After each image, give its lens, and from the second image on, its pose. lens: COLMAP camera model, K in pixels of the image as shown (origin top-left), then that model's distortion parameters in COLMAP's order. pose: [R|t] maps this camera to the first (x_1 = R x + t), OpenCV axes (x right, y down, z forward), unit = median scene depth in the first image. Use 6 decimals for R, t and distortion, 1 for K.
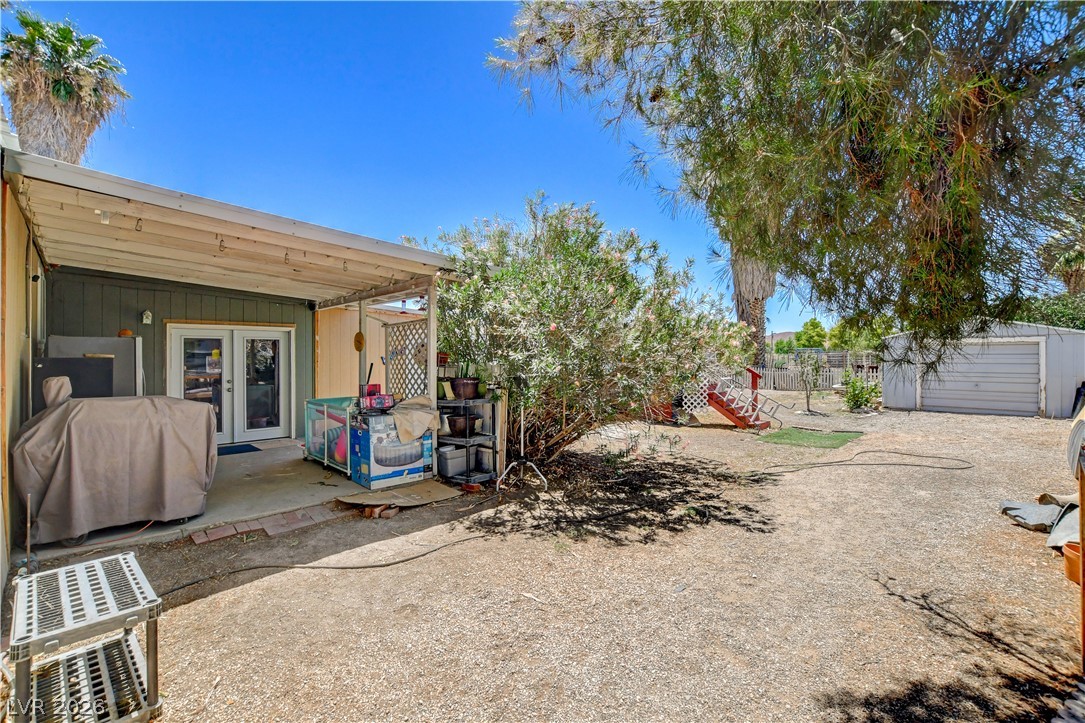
lens RADIAL K [[497.8, 0, 543.2], [0, 497.8, 356.1], [0, 0, 1]] dist [0.001943, 0.000494]
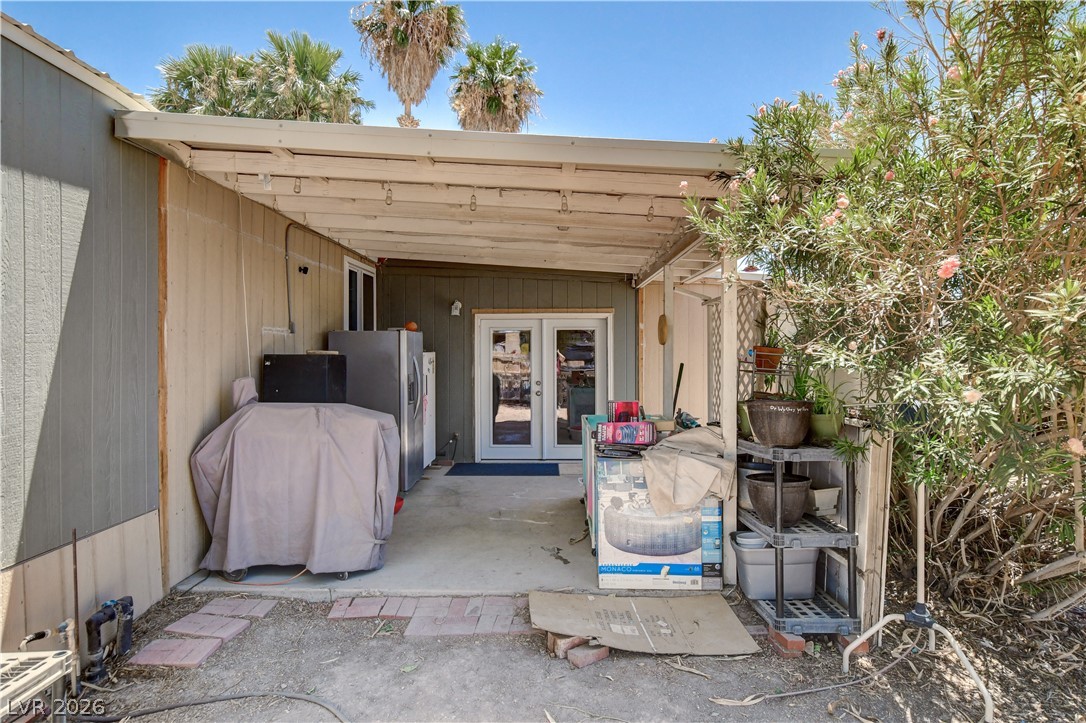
lens RADIAL K [[593.4, 0, 540.1], [0, 593.4, 355.2], [0, 0, 1]] dist [-0.000507, 0.001359]
pose [[0.697503, 0.005723, -0.716559, 0.085581], [0.000841, 0.999961, 0.008805, -0.003590], [0.716581, -0.006744, 0.697471, 0.449588]]
